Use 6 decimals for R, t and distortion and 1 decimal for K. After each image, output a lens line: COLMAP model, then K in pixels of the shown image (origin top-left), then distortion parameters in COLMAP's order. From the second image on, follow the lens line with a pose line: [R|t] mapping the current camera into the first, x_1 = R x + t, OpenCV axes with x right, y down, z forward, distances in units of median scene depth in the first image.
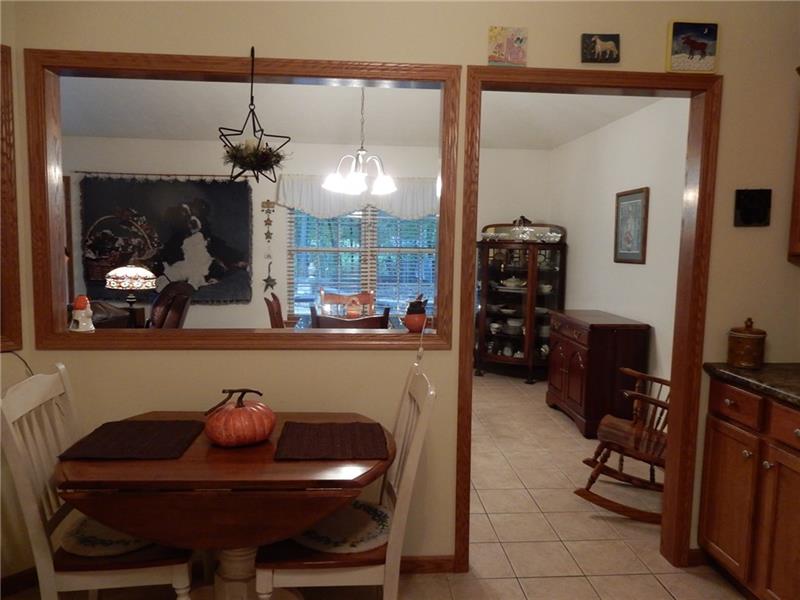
lens RADIAL K [[586.5, 0, 405.4], [0, 586.5, 301.7], [0, 0, 1]] dist [-0.000120, -0.000369]
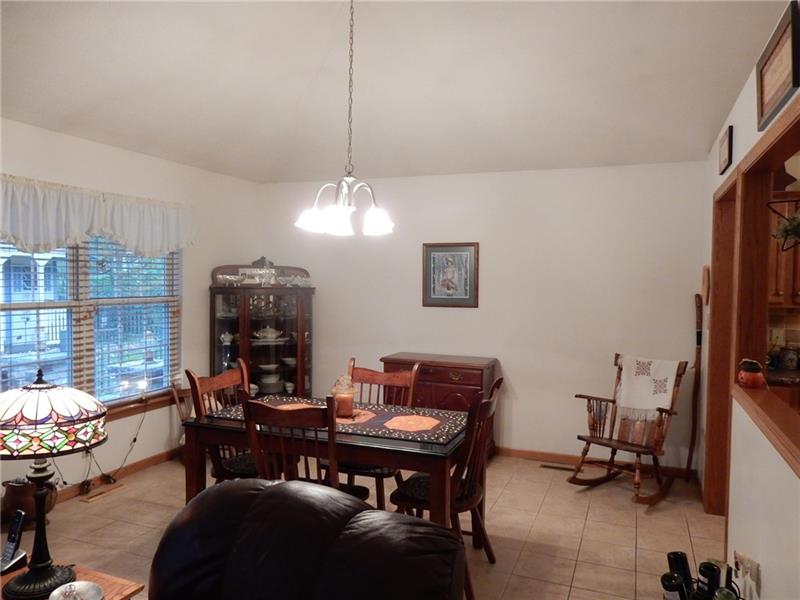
lens RADIAL K [[586.5, 0, 405.4], [0, 586.5, 301.7], [0, 0, 1]] dist [-0.000120, -0.000369]
pose [[0.437948, -0.045678, 0.897839, -1.259640], [0.084810, 0.996353, 0.009322, -0.176032], [-0.894991, 0.072064, 0.440225, 1.090871]]
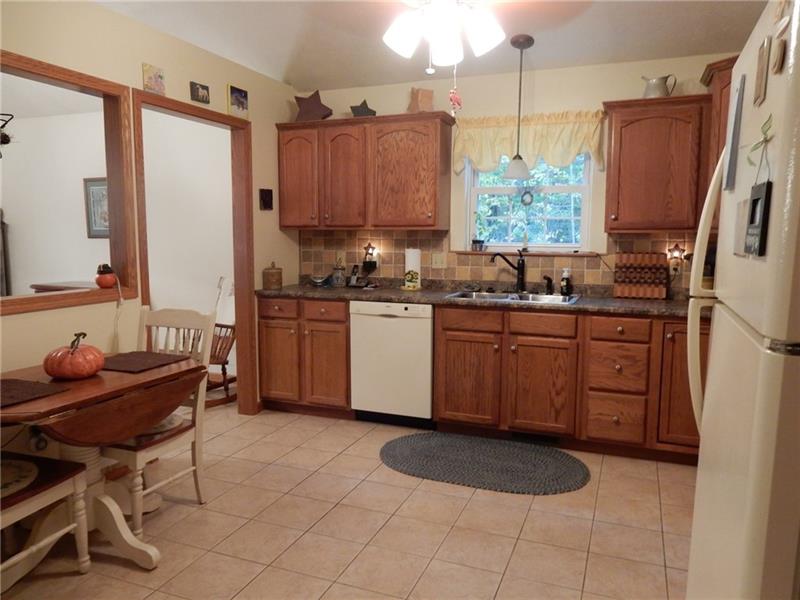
lens RADIAL K [[586.5, 0, 405.4], [0, 586.5, 301.7], [0, 0, 1]] dist [-0.000120, -0.000369]
pose [[0.431036, -0.119744, 0.894354, -0.850199], [0.093733, 0.991735, 0.087608, 0.030163], [-0.897453, 0.046068, 0.438698, -0.138892]]
